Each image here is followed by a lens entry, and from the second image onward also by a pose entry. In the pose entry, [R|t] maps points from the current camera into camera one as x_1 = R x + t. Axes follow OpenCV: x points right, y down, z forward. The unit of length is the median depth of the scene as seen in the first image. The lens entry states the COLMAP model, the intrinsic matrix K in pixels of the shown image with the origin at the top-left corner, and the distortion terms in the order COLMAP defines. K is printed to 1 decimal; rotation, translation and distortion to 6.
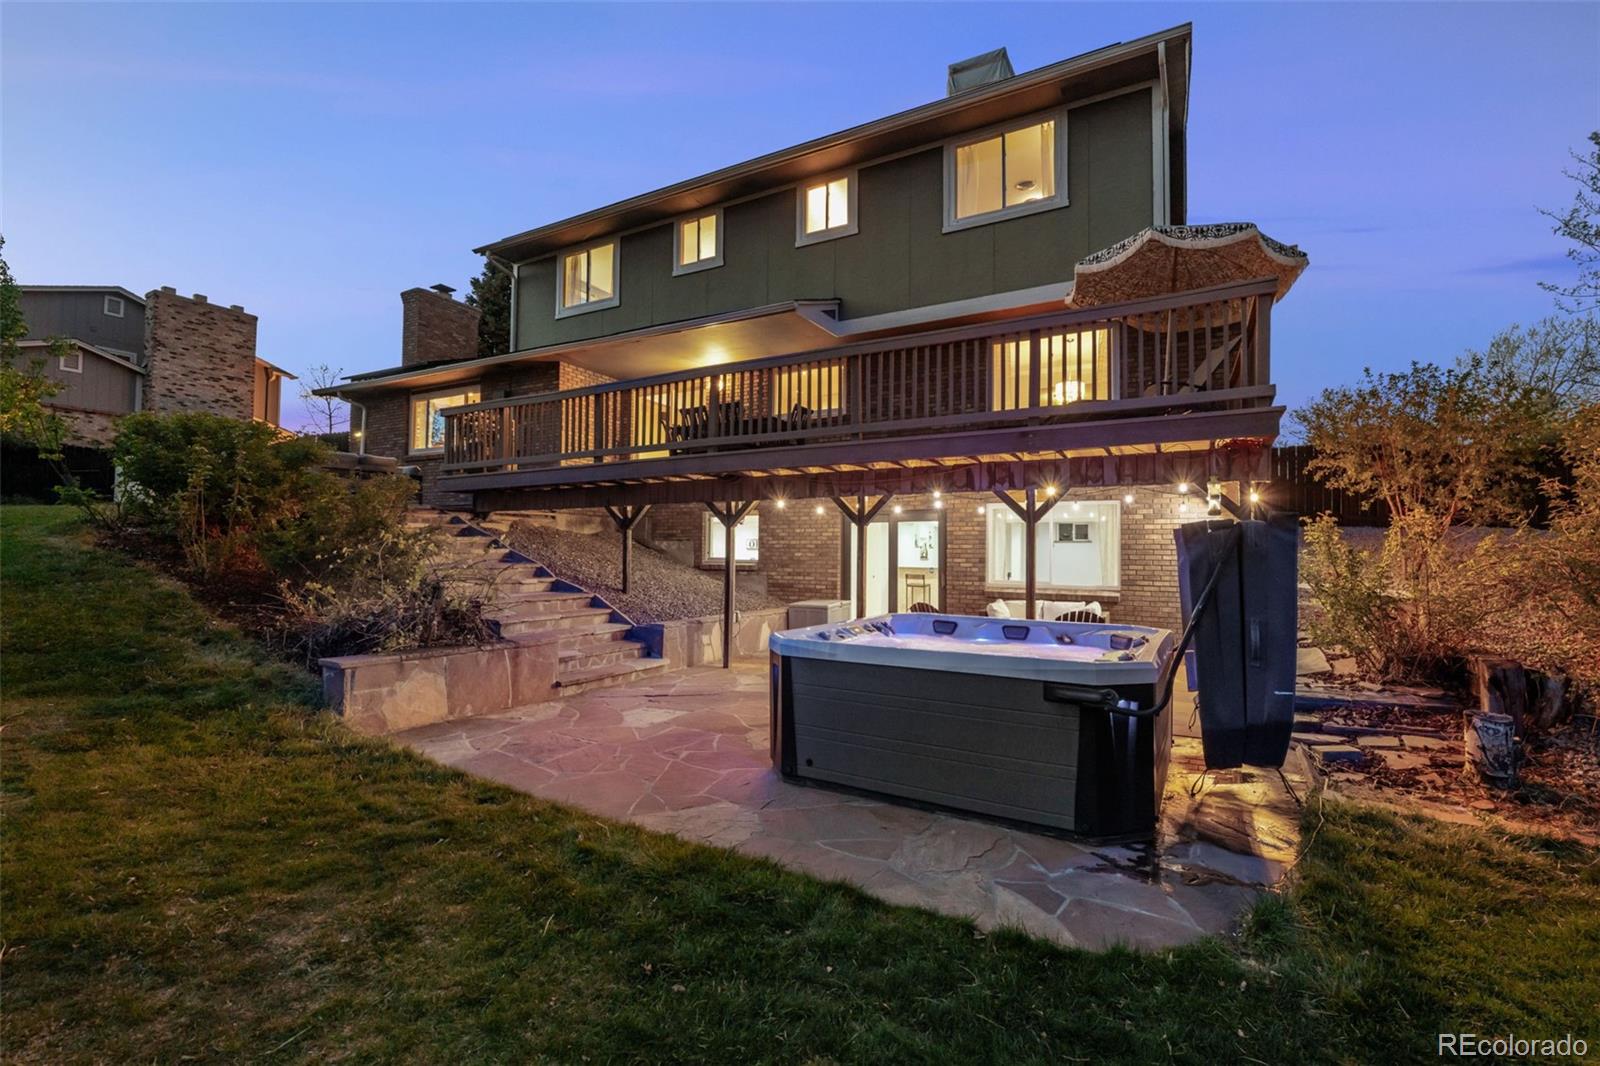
lens RADIAL K [[675.5, 0, 800.4], [0, 675.5, 533.5], [0, 0, 1]] dist [-0.002542, 0.000983]
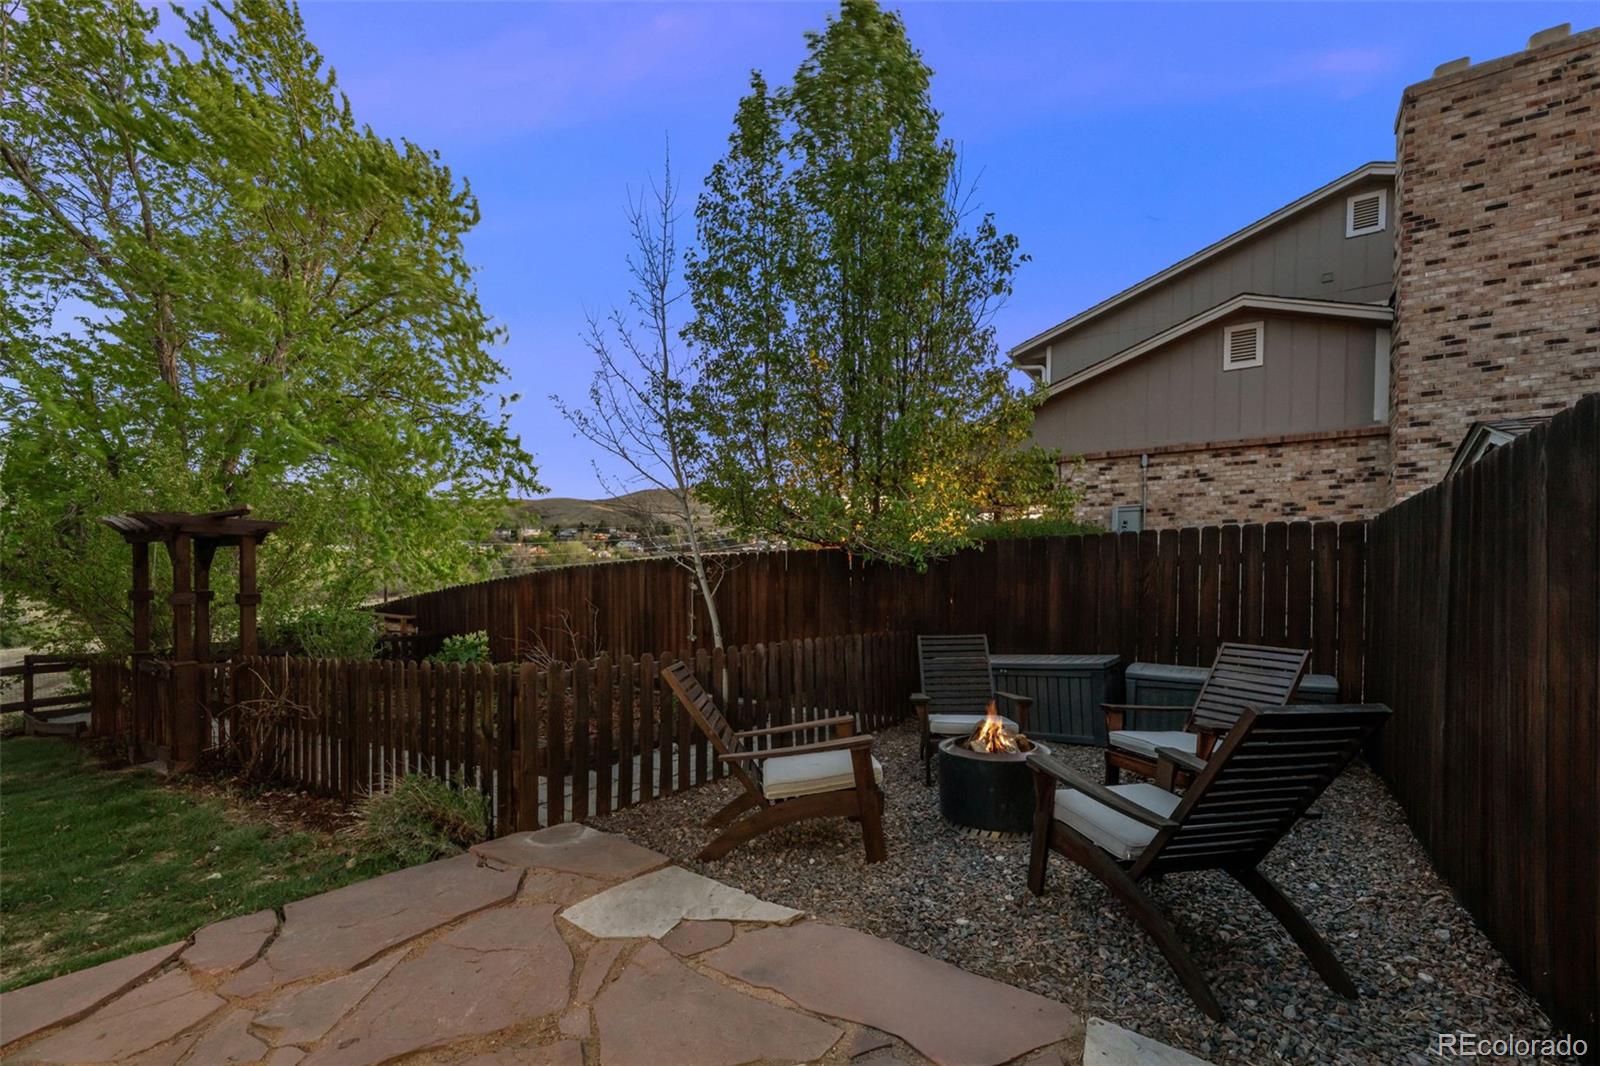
lens RADIAL K [[675.5, 0, 793.3], [0, 675.5, 606.2], [0, 0, 1]] dist [-0.002542, 0.000983]
pose [[-0.092352, 0.011845, -0.995656, -0.533412], [0.016669, 0.999808, 0.010348, -0.075346], [0.995587, -0.015641, -0.092532, 0.676281]]
